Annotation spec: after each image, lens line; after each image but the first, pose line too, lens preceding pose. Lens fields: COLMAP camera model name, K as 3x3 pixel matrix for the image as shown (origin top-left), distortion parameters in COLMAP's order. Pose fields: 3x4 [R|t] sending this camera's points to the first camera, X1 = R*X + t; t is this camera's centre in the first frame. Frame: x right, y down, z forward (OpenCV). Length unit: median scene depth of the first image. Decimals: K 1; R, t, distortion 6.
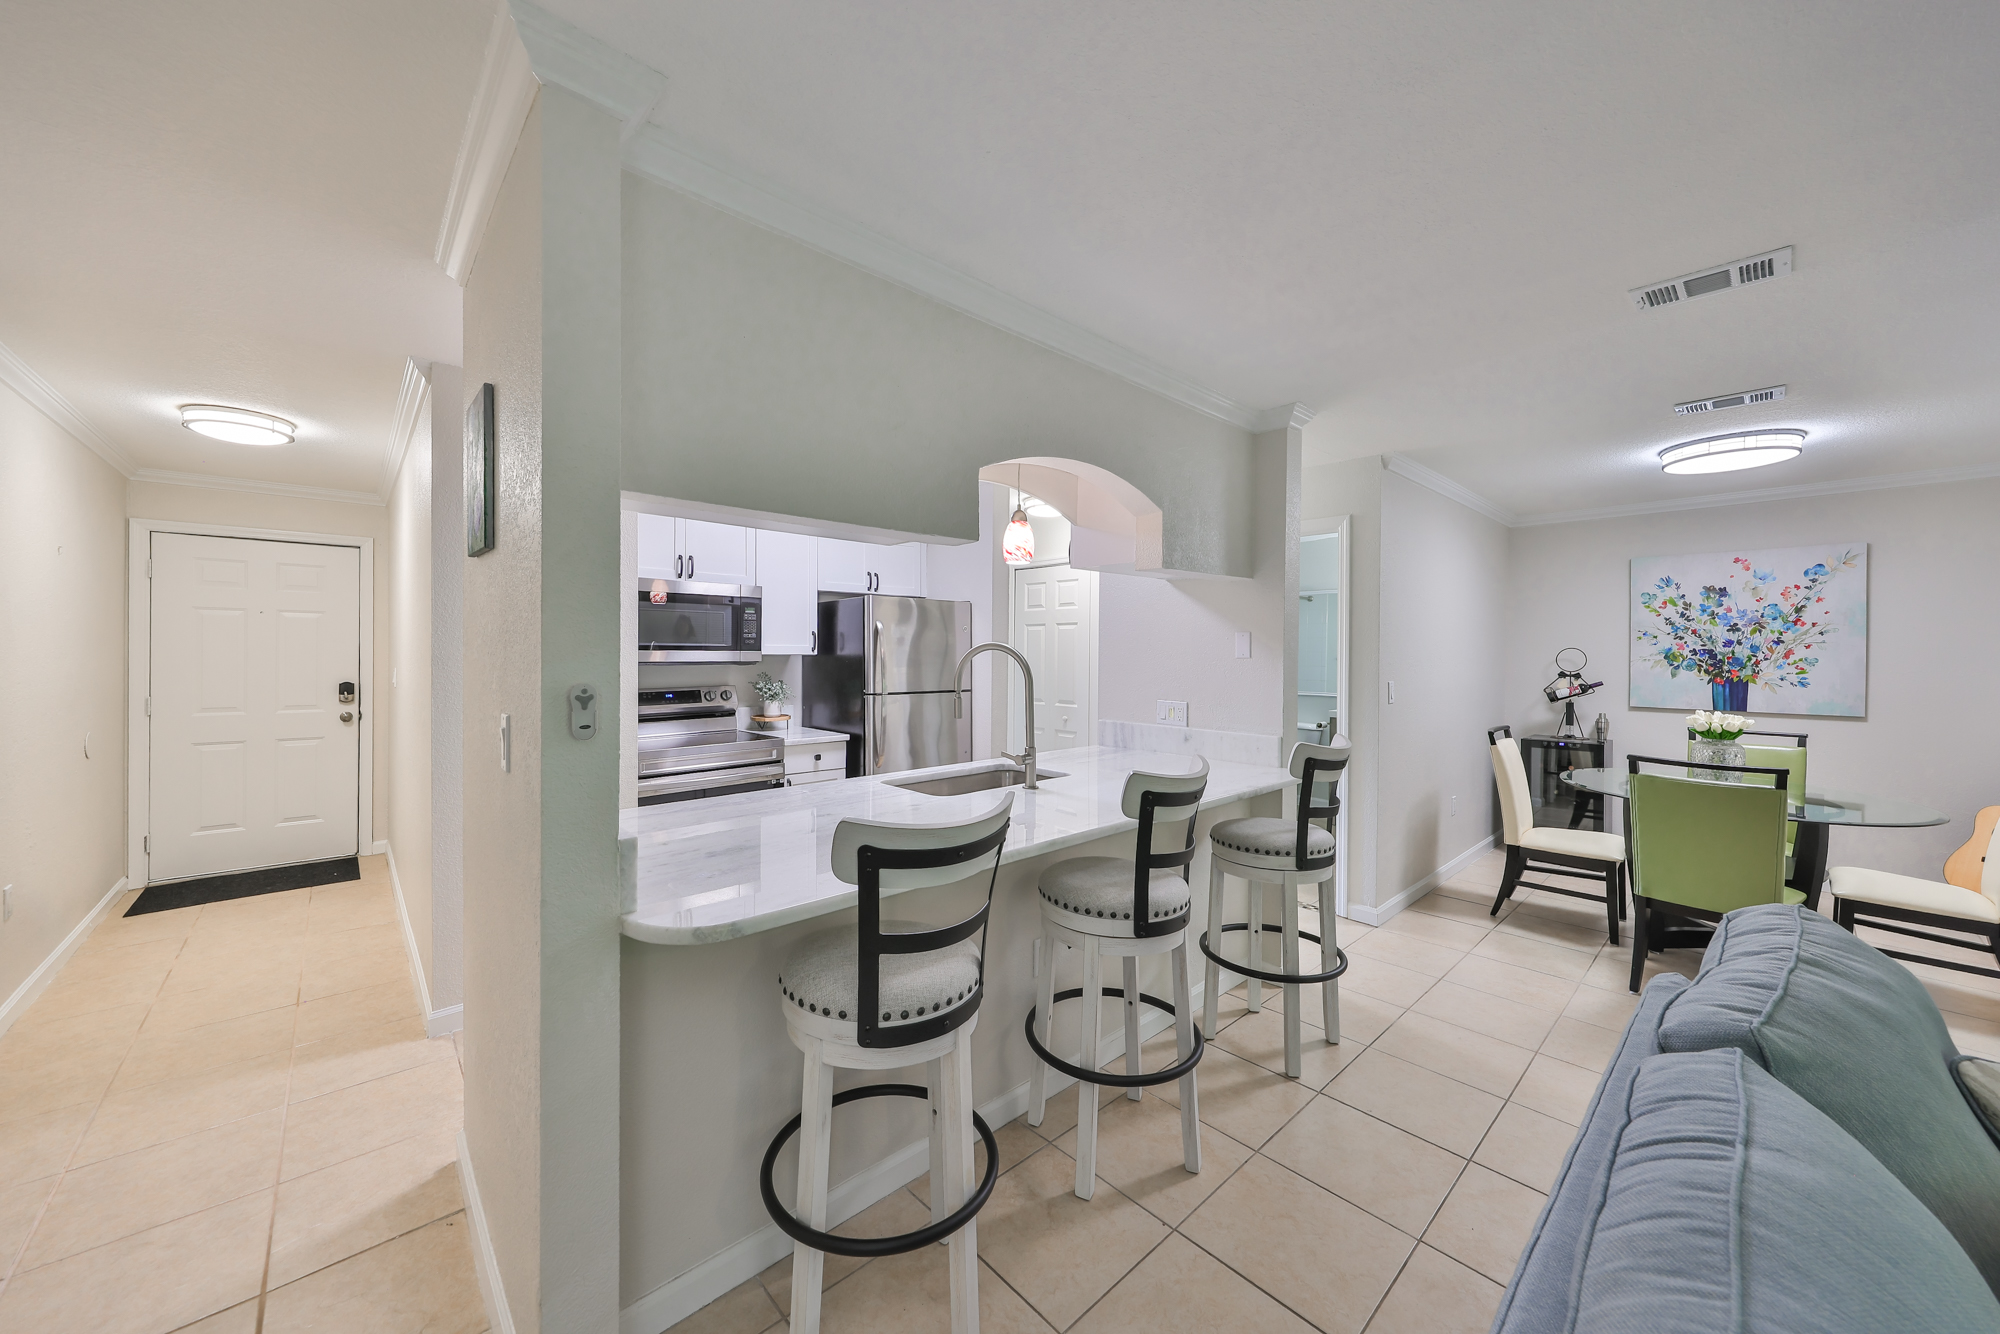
lens RADIAL K [[721.8, 0, 1000.0], [0, 721.8, 667.0], [0, 0, 1]] dist [0.000447, 0.000045]
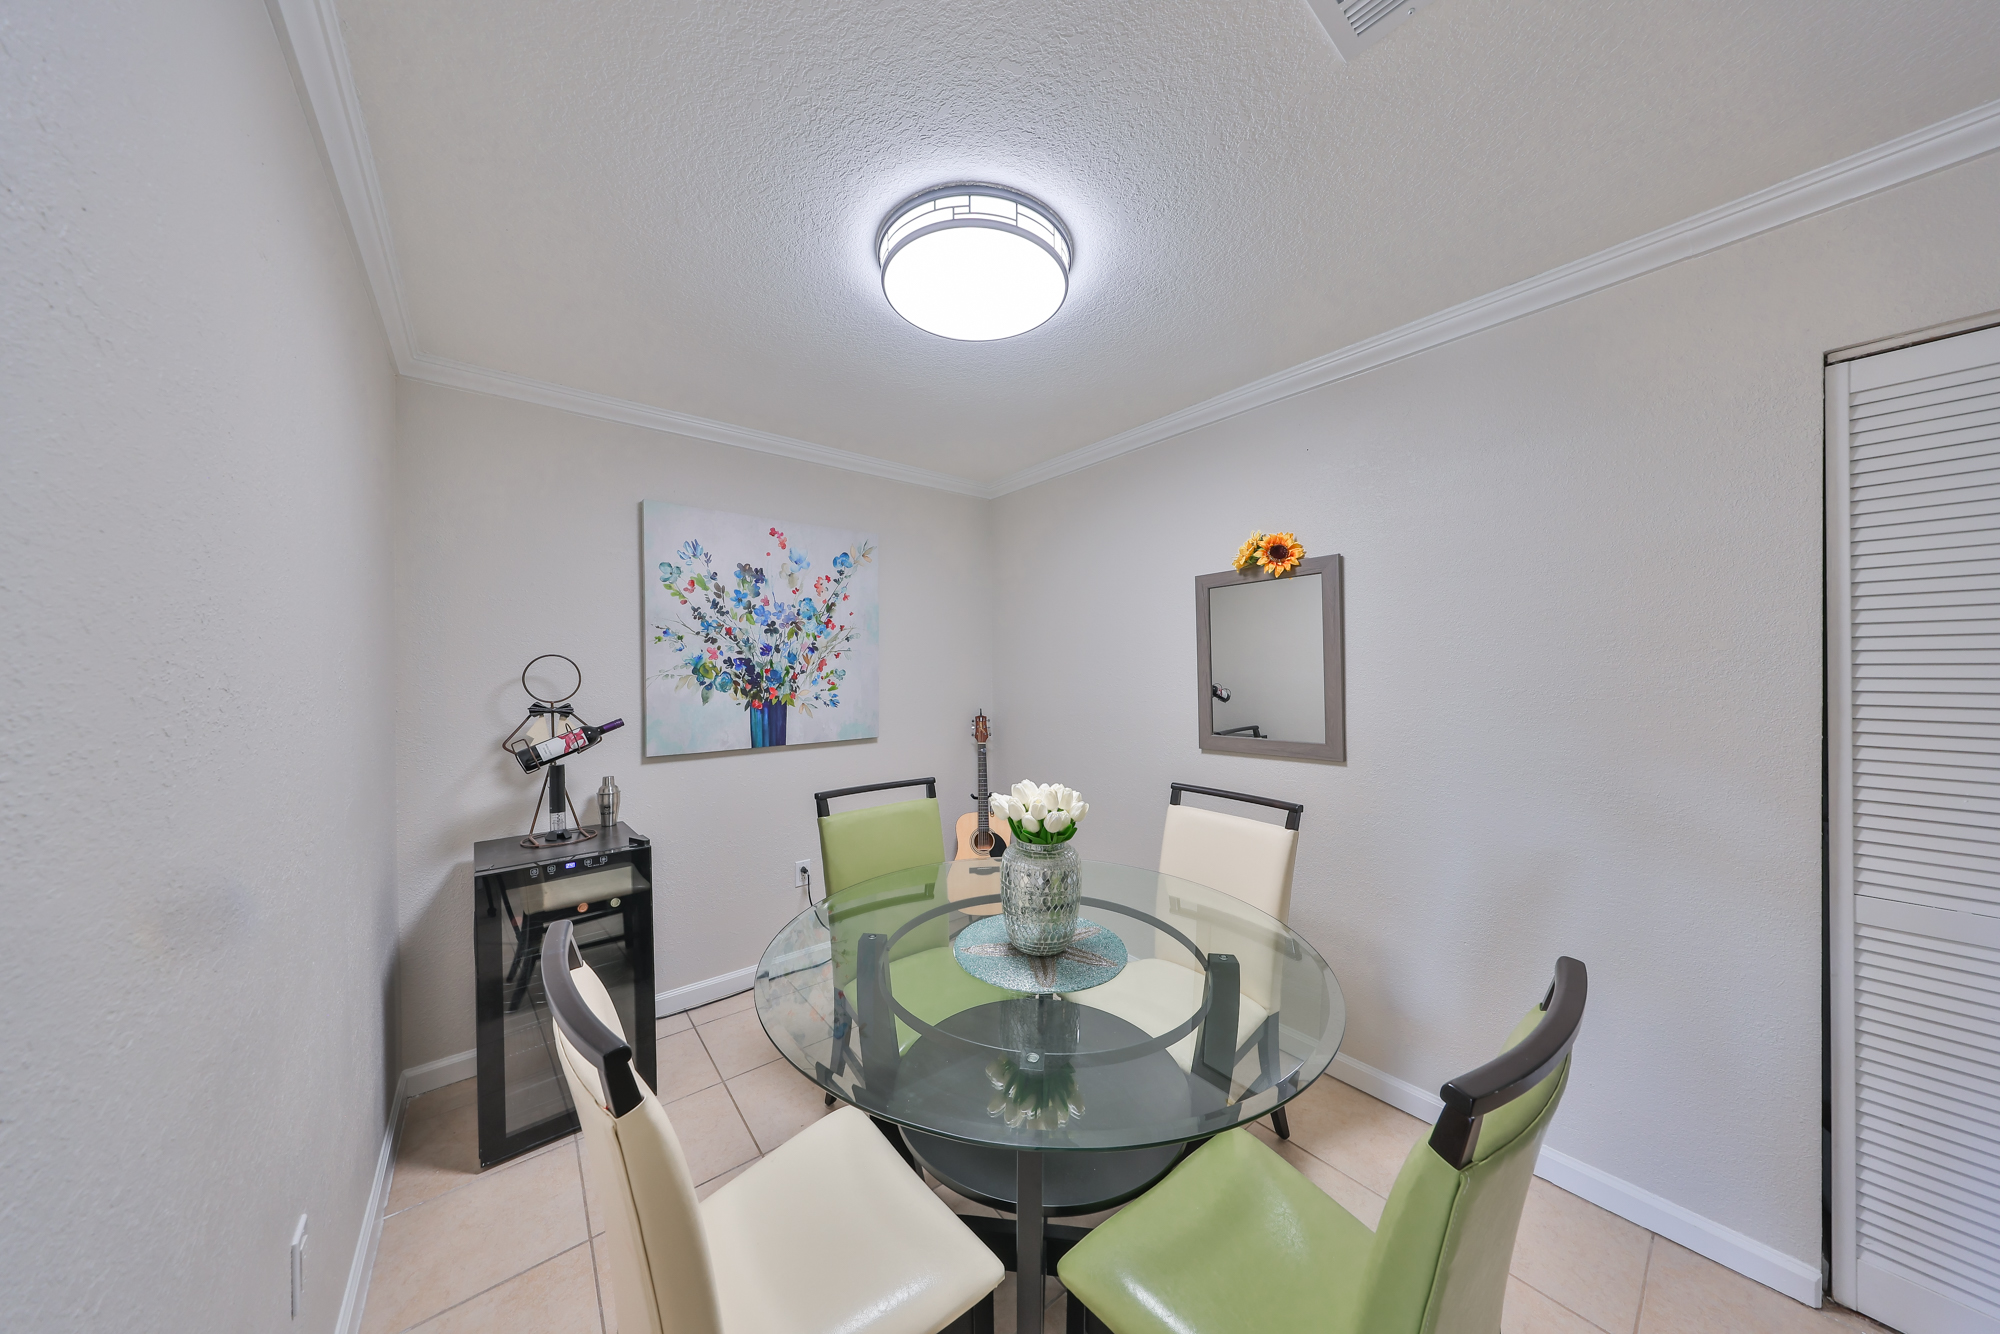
lens RADIAL K [[612.0, 0, 1002.0], [0, 612.0, 670.0], [0, 0, 1]] dist [-0.000622, 0.000043]
pose [[0.053820, -0.000289, 0.998551, 0.431307], [0.036557, 0.999330, -0.001681, -0.004088], [-0.997881, 0.036595, 0.053794, 0.741054]]
